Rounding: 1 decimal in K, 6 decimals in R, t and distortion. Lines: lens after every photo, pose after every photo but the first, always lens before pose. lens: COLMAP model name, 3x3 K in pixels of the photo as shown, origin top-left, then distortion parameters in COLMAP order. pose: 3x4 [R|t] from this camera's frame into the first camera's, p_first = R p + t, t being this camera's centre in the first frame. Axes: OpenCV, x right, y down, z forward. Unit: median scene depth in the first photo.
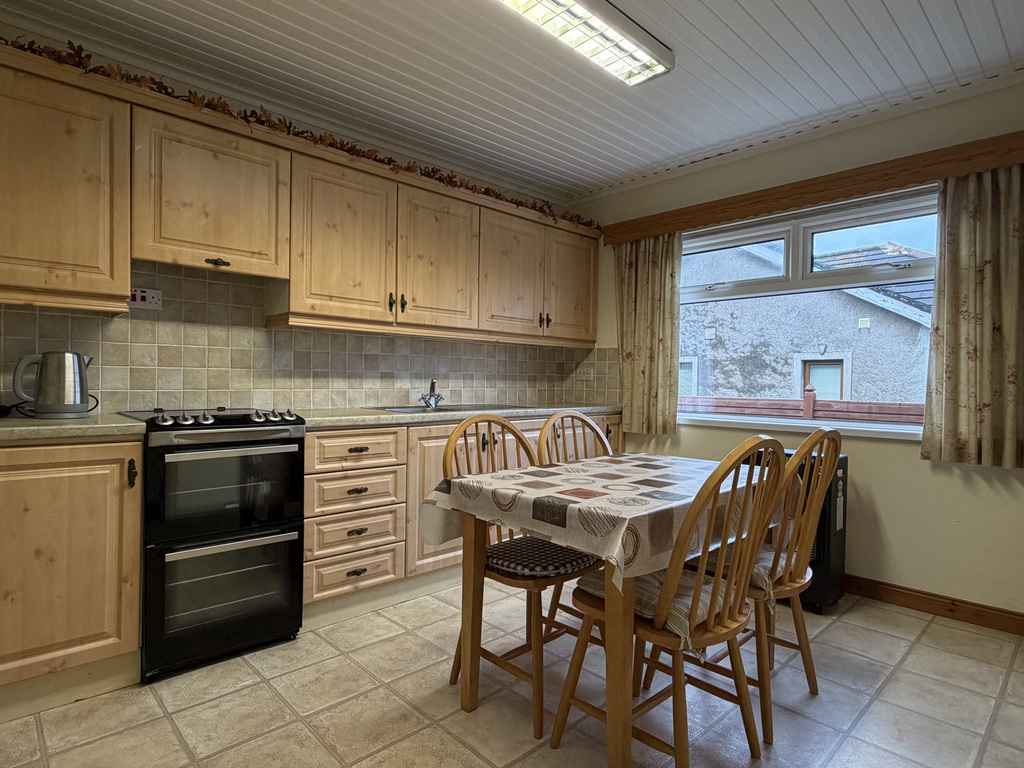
lens RADIAL K [[576.7, 0, 515.4], [0, 576.7, 384.0], [0, 0, 1]] dist [0.001477, 0.000376]
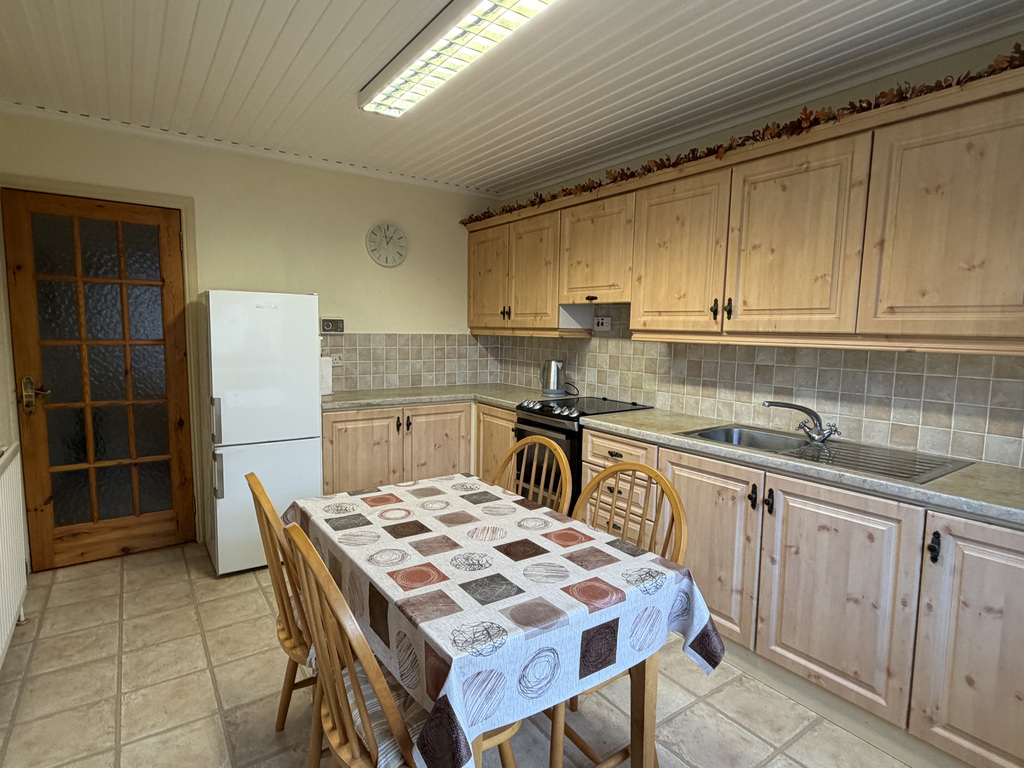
lens RADIAL K [[544.7, 0, 510.0], [0, 544.7, 385.0], [0, 0, 1]] dist [-0.000118, -0.000209]
pose [[-0.162427, 0.087174, -0.982862, 0.690774], [-0.025630, 0.995381, 0.092520, -0.098143], [0.986388, 0.040218, -0.159442, 0.849541]]
